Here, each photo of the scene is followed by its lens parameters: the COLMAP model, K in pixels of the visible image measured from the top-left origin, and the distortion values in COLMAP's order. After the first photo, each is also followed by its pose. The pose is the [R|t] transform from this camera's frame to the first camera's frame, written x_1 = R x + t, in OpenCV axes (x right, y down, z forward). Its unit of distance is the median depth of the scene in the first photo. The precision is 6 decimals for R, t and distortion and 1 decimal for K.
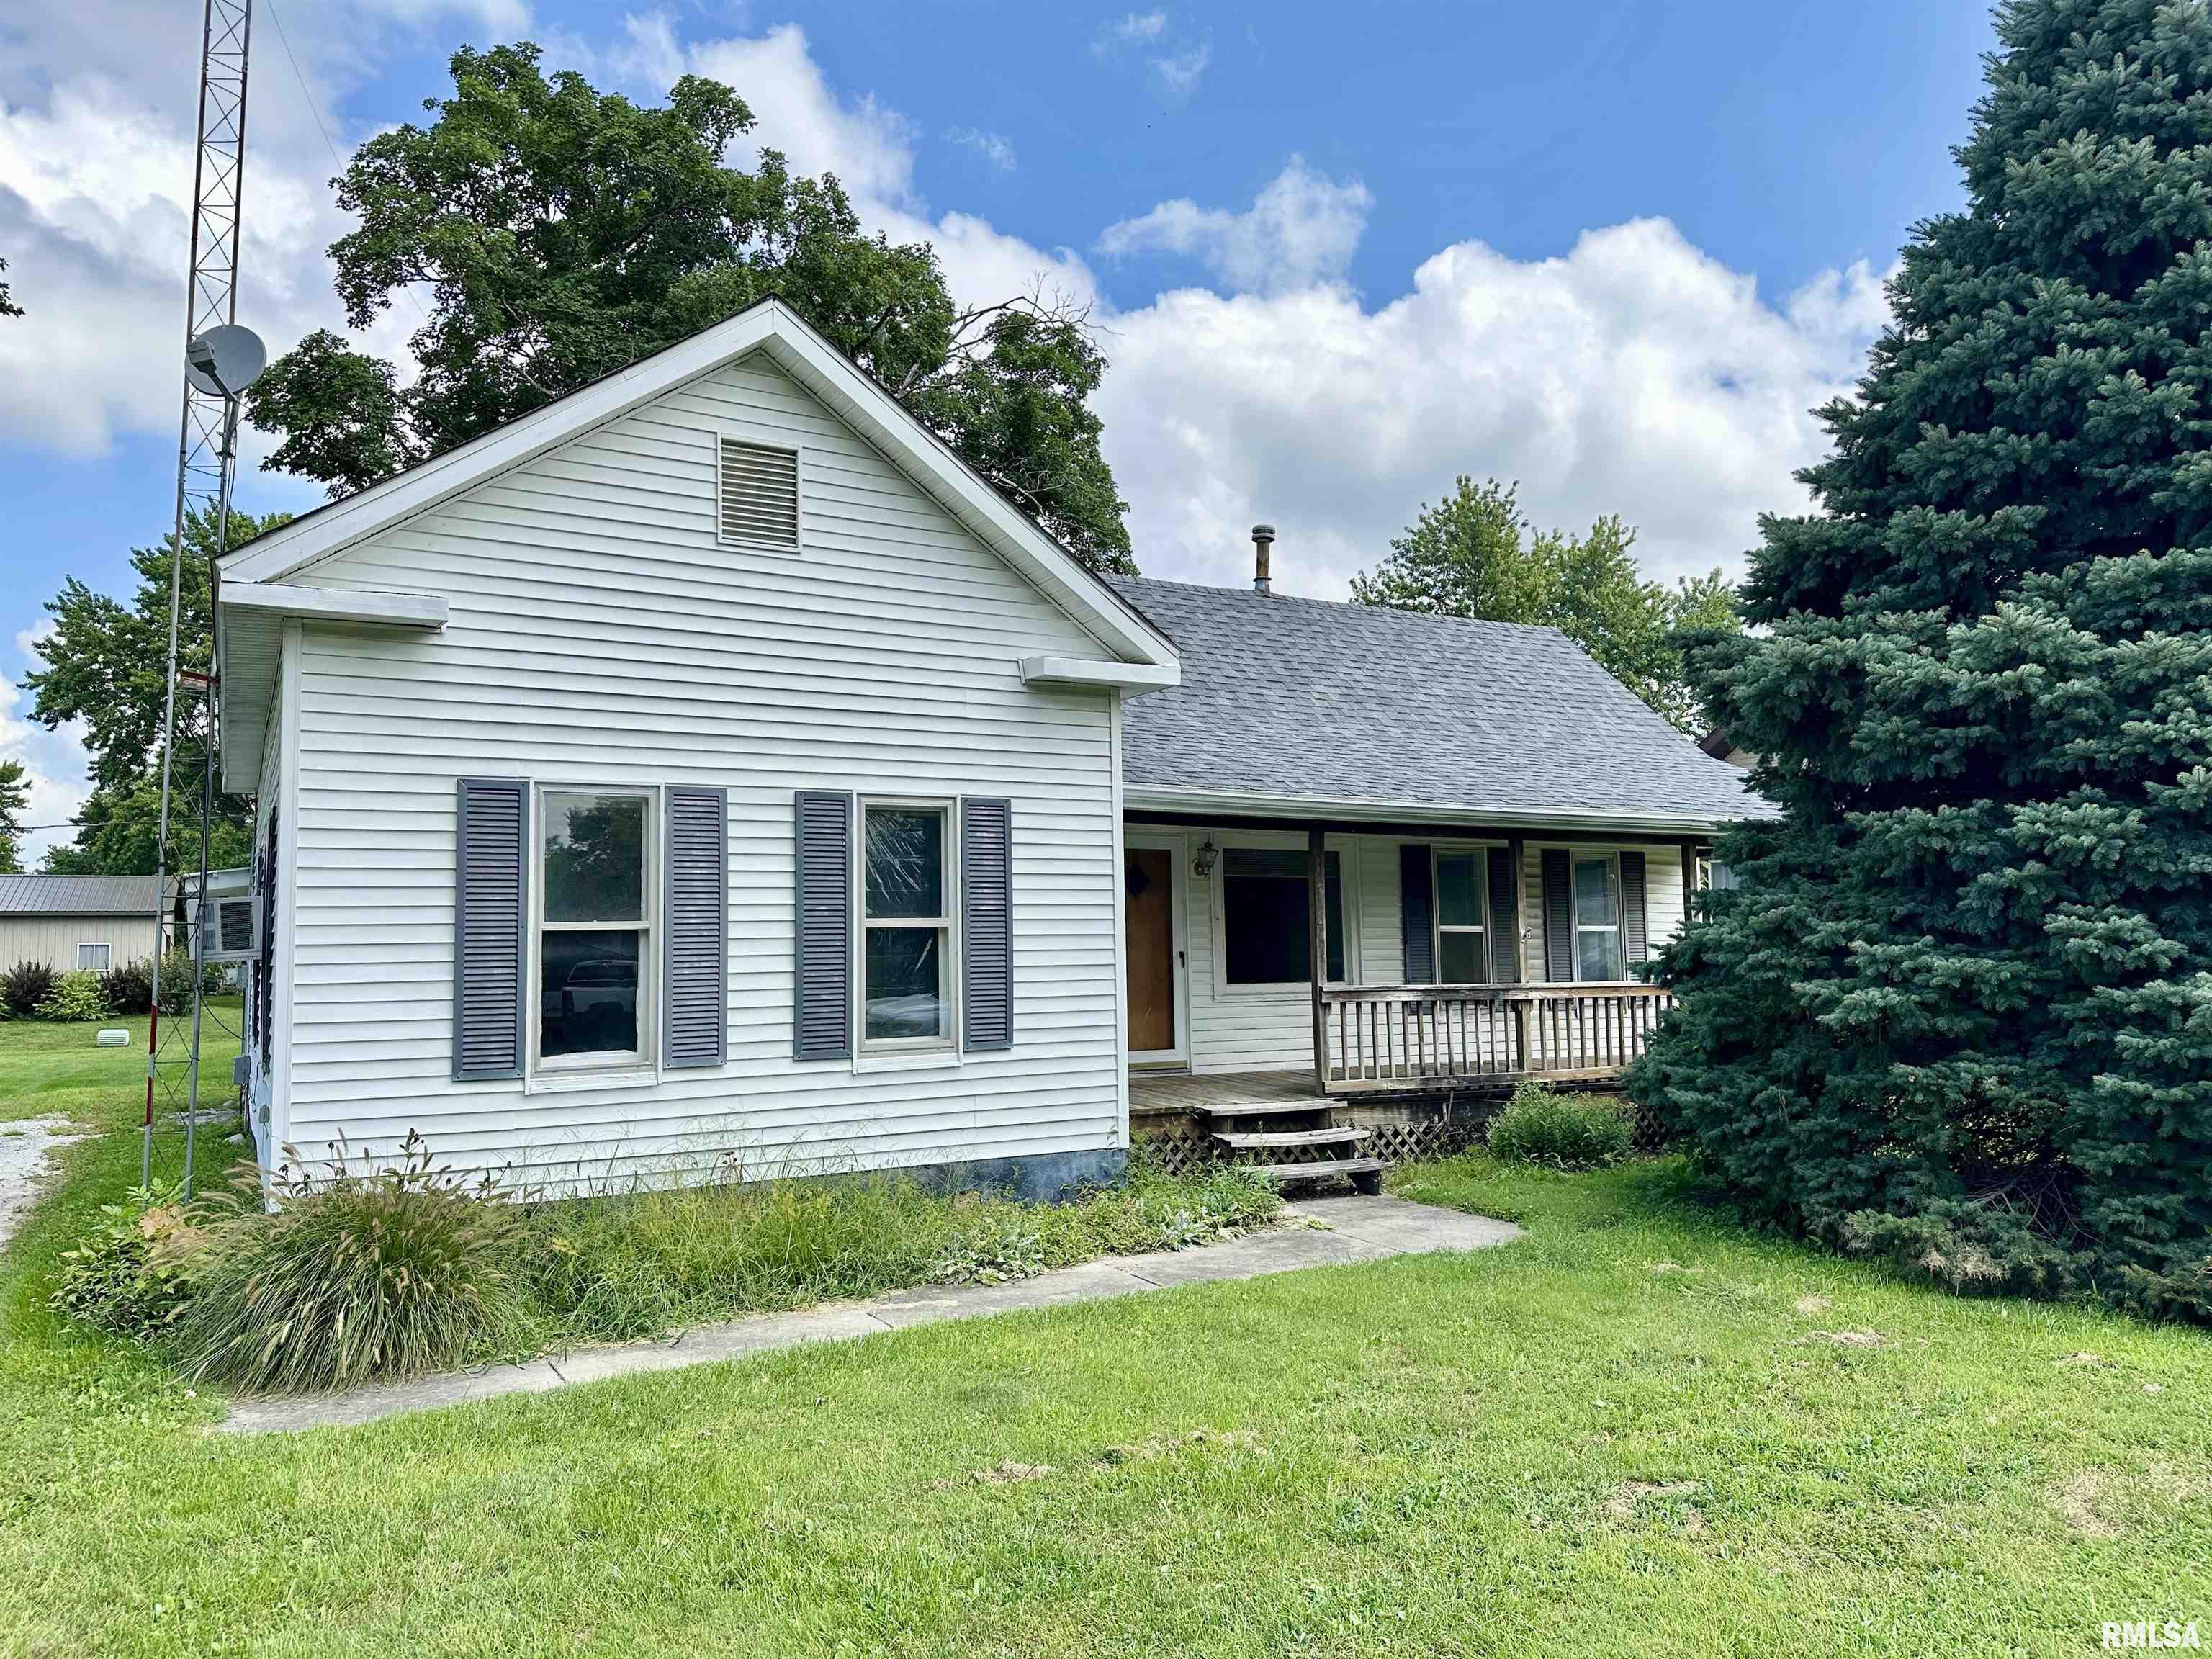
lens RADIAL K [[1544.5, 0, 1087.1], [0, 1544.5, 820.8], [0, 0, 1]] dist [0.004936, -0.013807]
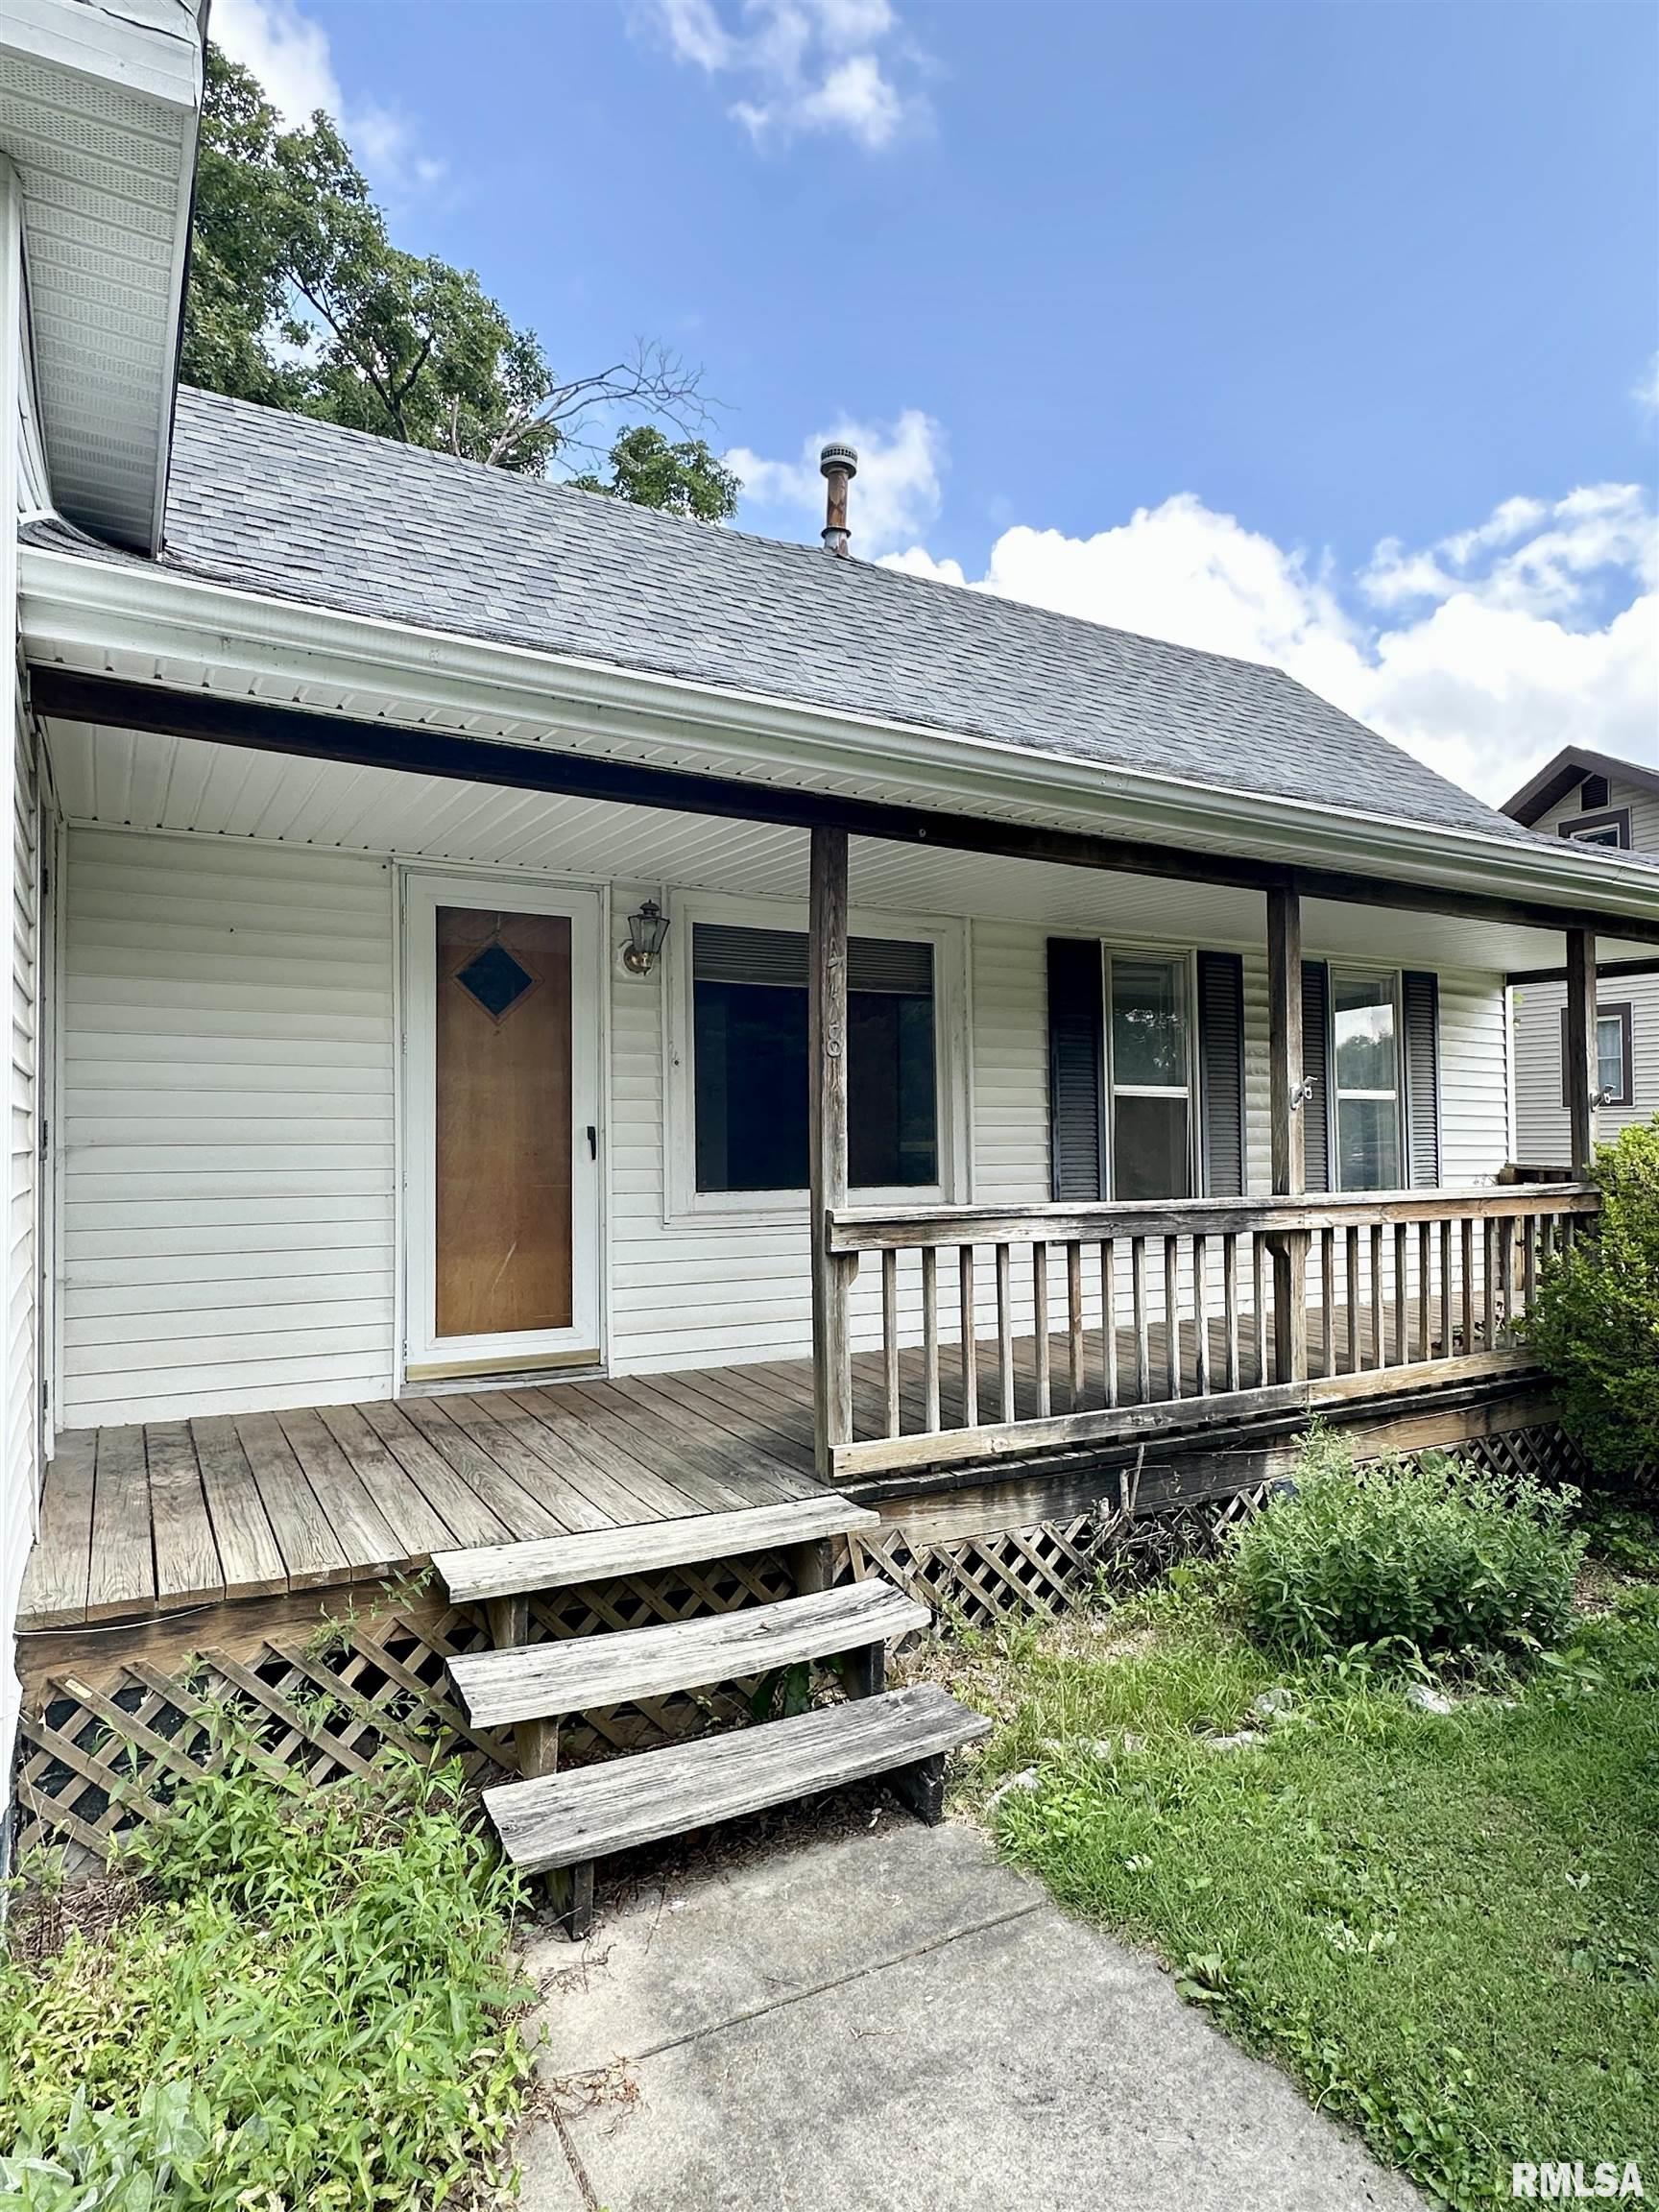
lens RADIAL K [[1292.1, 0, 838.9], [0, 1292.1, 1117.6], [0, 0, 1]] dist [-0.025738, 0.003391]
pose [[0.999589, 0.005018, 0.028229, 0.134515], [-0.007007, 0.997465, 0.070816, 0.055177], [-0.027802, -0.070984, 0.997090, 0.622160]]
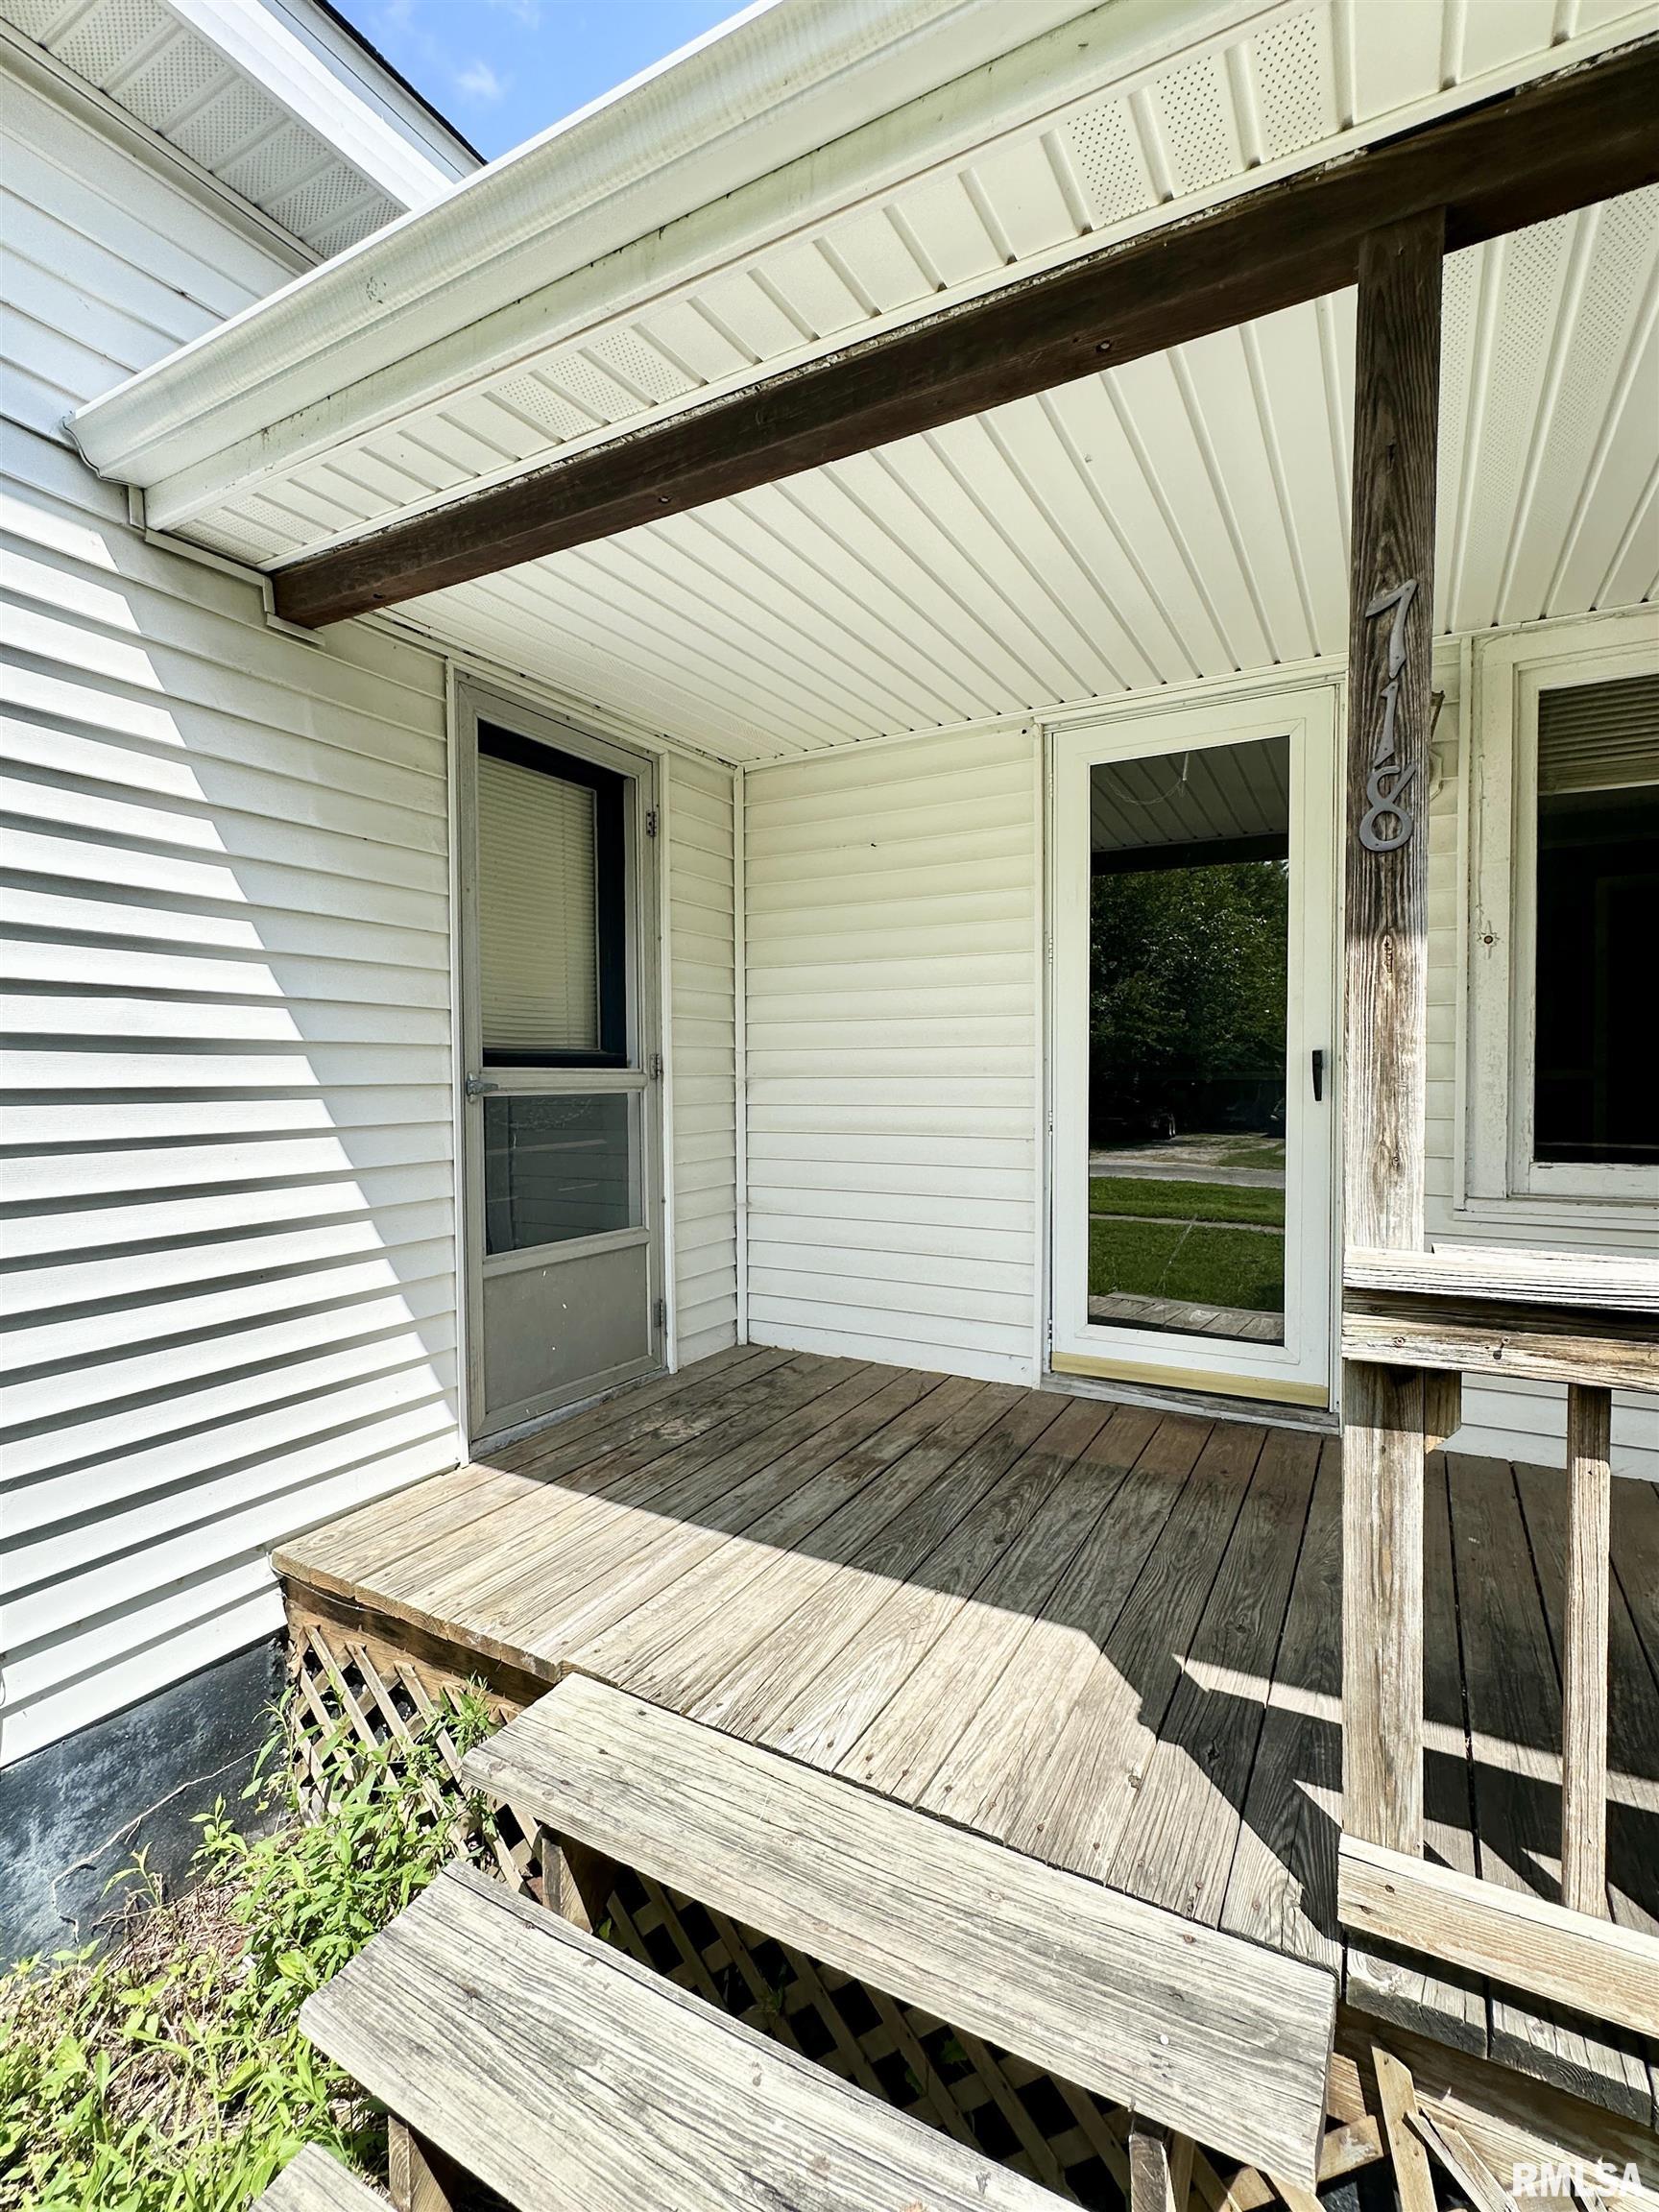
lens RADIAL K [[1022.7, 0, 834.0], [0, 1022.7, 1099.8], [0, 0, 1]] dist [-0.001502, -0.000226]
pose [[0.518472, 0.034871, -0.854383, 0.197085], [0.078026, 0.993070, 0.087881, 0.070983], [0.851527, -0.112228, 0.512159, 0.834828]]
